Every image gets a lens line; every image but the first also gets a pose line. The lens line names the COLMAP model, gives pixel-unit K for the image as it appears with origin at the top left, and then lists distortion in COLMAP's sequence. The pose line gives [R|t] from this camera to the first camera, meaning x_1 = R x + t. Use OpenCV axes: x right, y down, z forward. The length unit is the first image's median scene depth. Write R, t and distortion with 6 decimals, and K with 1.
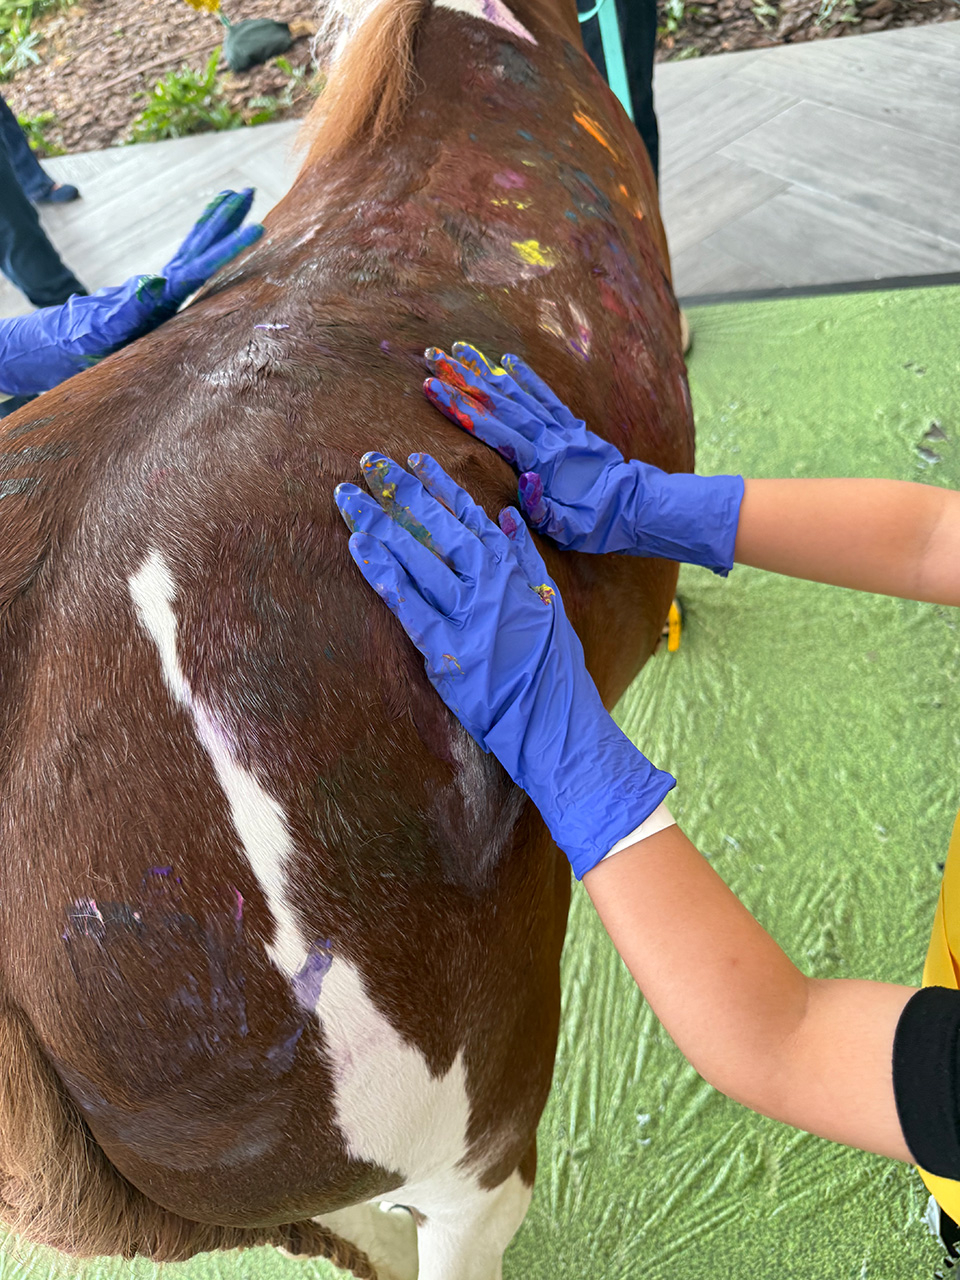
lens RADIAL K [[921.8, 0, 480.0], [0, 921.8, 640.0], [0, 0, 1]] dist [0.005577, -0.012315]
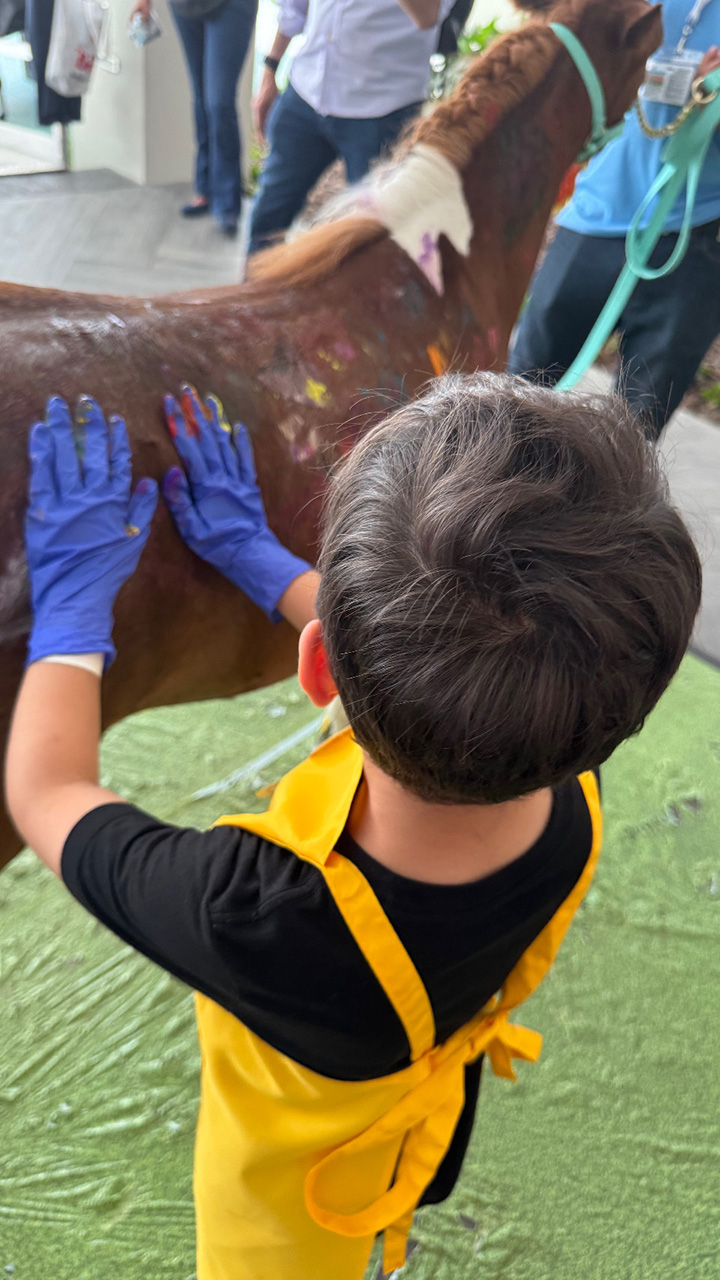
lens RADIAL K [[1007.5, 0, 360.0], [0, 1007.5, 640.0], [0, 0, 1]] dist [0.001769, 0.001969]
pose [[0.807427, 0.570408, -0.150654, 0.340914], [-0.588917, 0.794503, -0.148127, 0.053648], [0.035202, 0.208324, 0.977426, -0.283823]]
